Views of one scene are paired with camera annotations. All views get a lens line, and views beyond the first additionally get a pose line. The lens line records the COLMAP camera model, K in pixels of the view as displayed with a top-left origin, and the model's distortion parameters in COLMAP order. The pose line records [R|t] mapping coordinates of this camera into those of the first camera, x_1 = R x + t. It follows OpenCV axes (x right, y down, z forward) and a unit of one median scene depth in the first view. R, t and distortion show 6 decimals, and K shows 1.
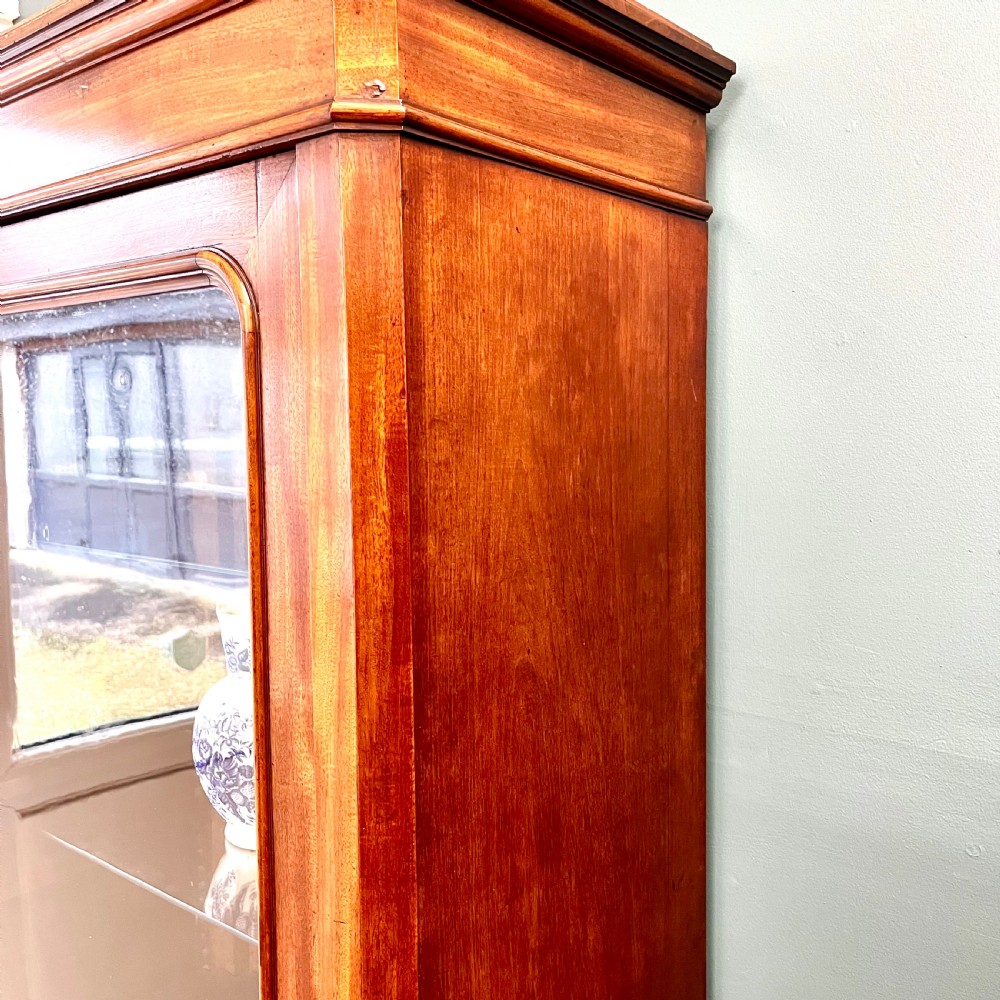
lens RADIAL K [[1012.6, 0, 486.2], [0, 1012.6, 525.8], [0, 0, 1]] dist [0.031390, 0.000000]
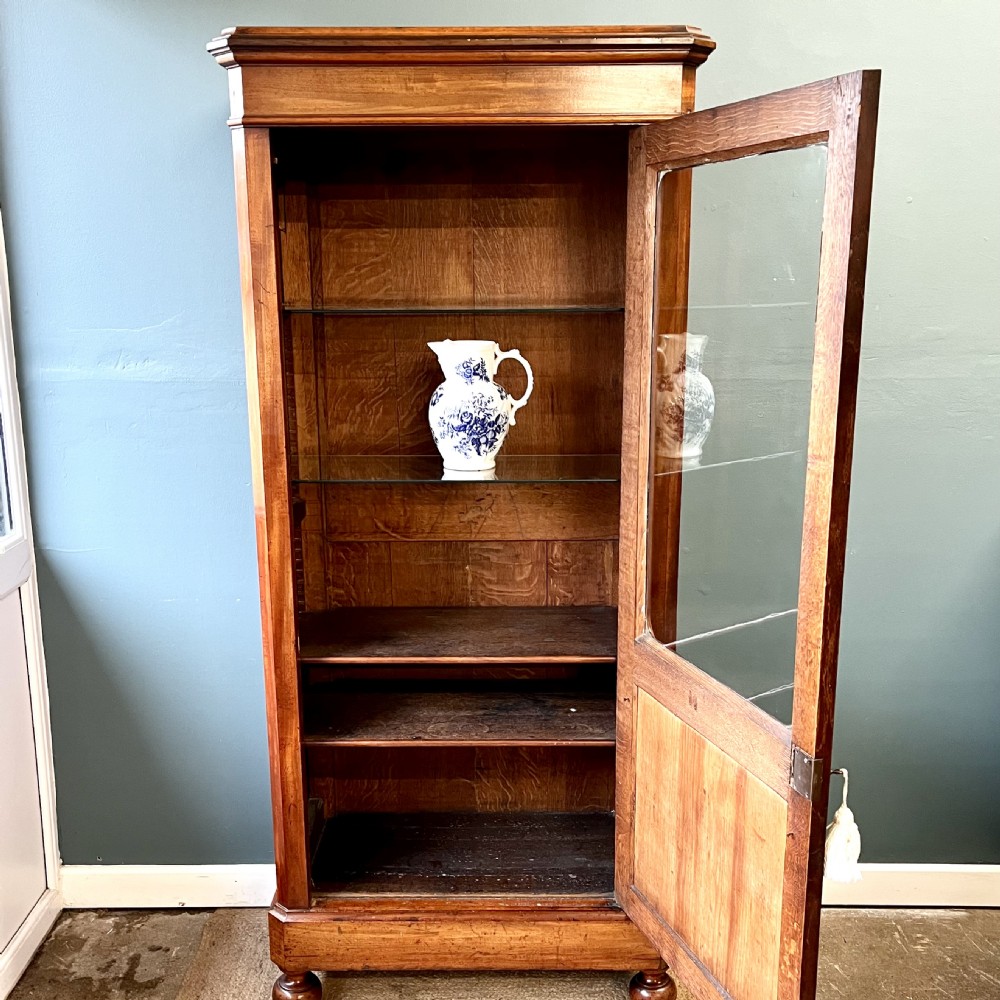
lens RADIAL K [[1082.0, 0, 496.6], [0, 1082.0, 539.7], [0, 0, 1]] dist [0.030846, 0.000000]
pose [[0.782454, -0.144997, 0.605592, -2.353993], [0.065491, 0.986281, 0.151529, 0.223985], [-0.619255, -0.078904, 0.781216, -1.016050]]
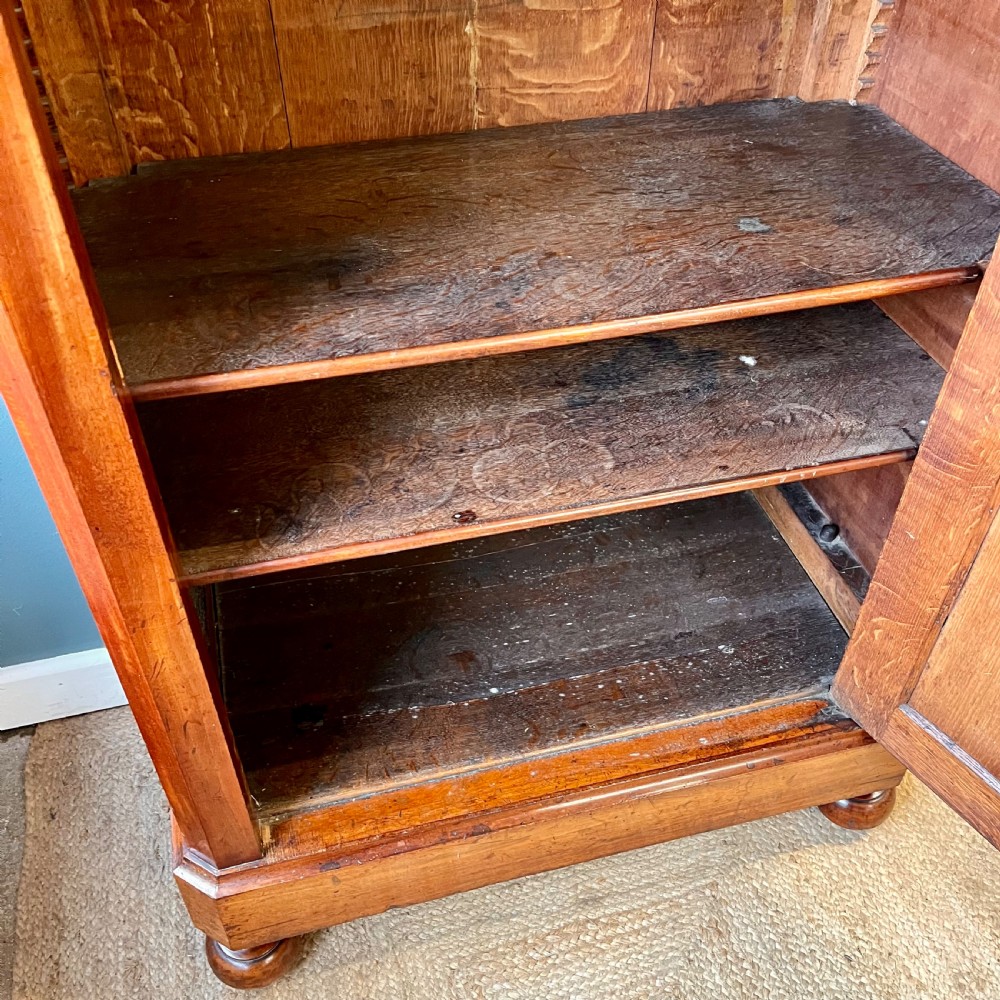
lens RADIAL K [[1012.6, 0, 493.5], [0, 1012.6, 512.3], [0, 0, 1]] dist [0.031390, 0.000000]
pose [[0.602580, -0.541009, 0.586691, -1.340309], [0.077511, 0.771347, 0.631677, 0.509738], [-0.794285, -0.335161, 0.506732, 1.012895]]
